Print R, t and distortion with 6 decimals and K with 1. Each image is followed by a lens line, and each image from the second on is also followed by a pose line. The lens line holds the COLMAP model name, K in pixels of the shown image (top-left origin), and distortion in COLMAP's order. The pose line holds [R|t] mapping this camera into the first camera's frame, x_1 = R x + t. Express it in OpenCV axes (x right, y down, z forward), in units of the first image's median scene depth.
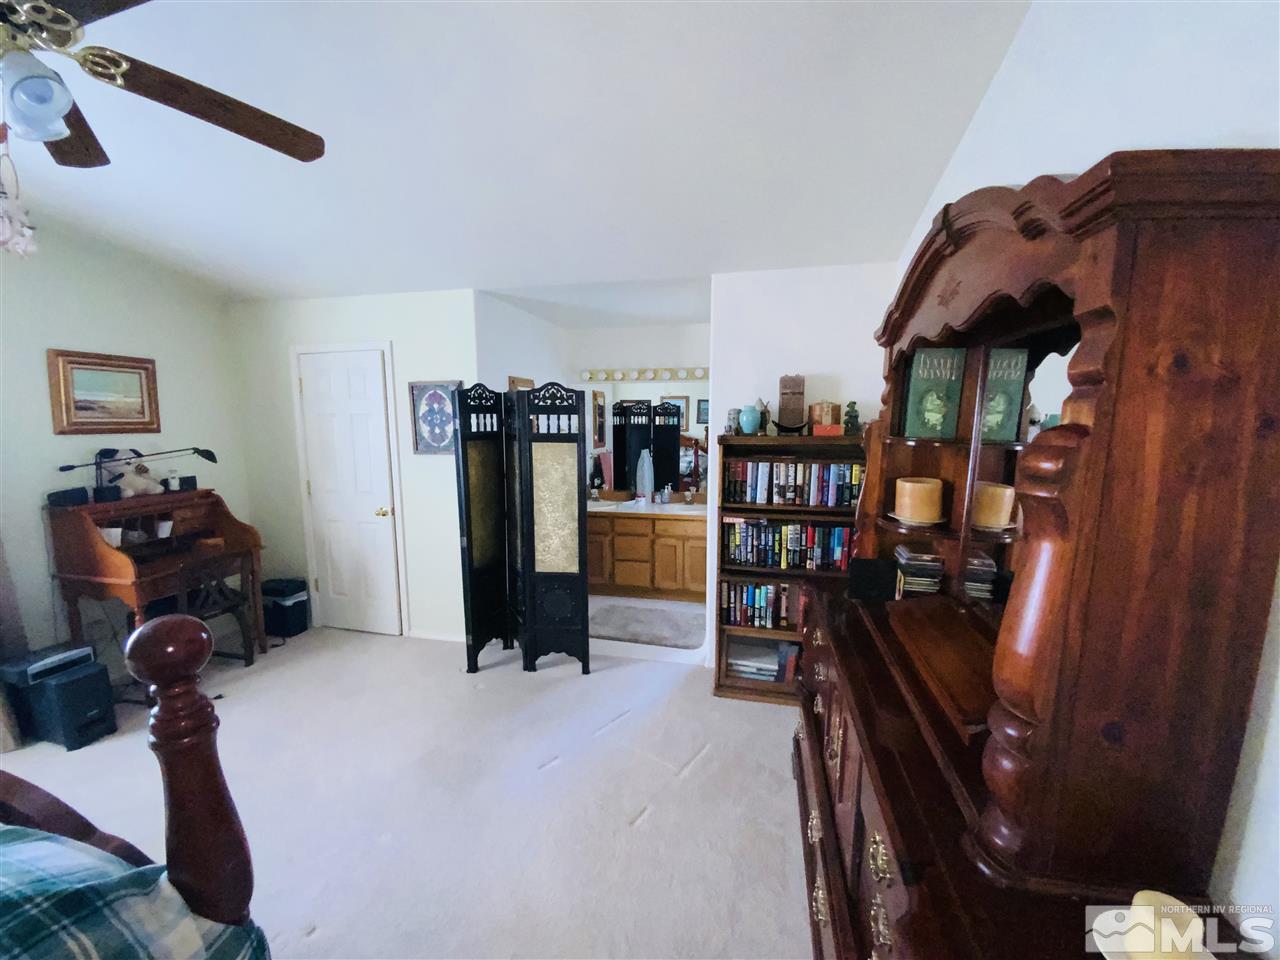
lens RADIAL K [[514.1, 0, 638.2], [0, 514.1, 488.3], [0, 0, 1]] dist [0.003185, -0.000561]
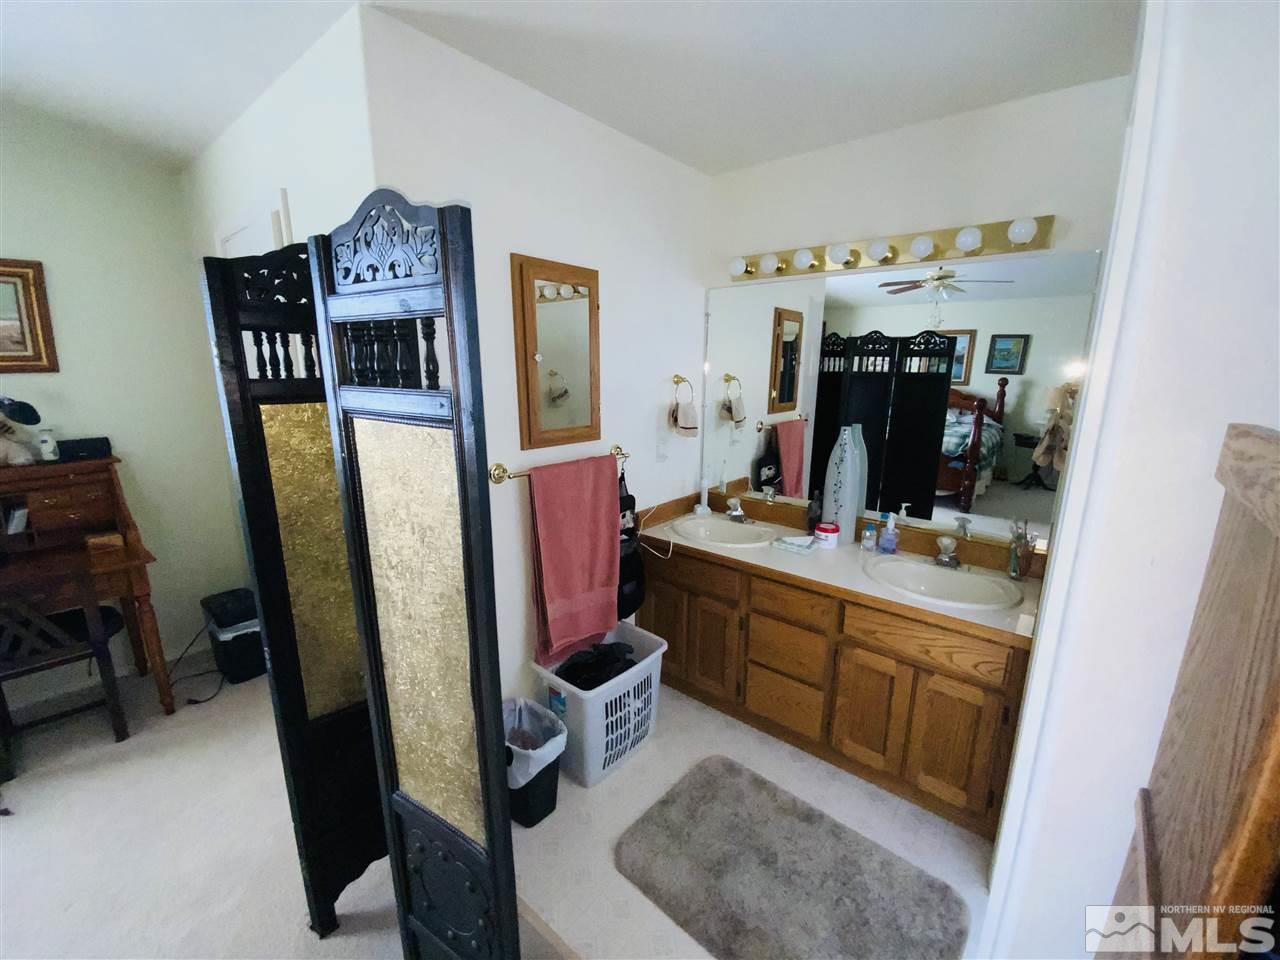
lens RADIAL K [[514.1, 0, 636.6], [0, 514.1, 475.8], [0, 0, 1]] dist [0.003185, -0.000561]
pose [[0.891961, 0.102347, -0.440377, 0.054445], [-0.067479, 0.993267, 0.094167, -0.067261], [0.447049, -0.054277, 0.892861, 0.550375]]
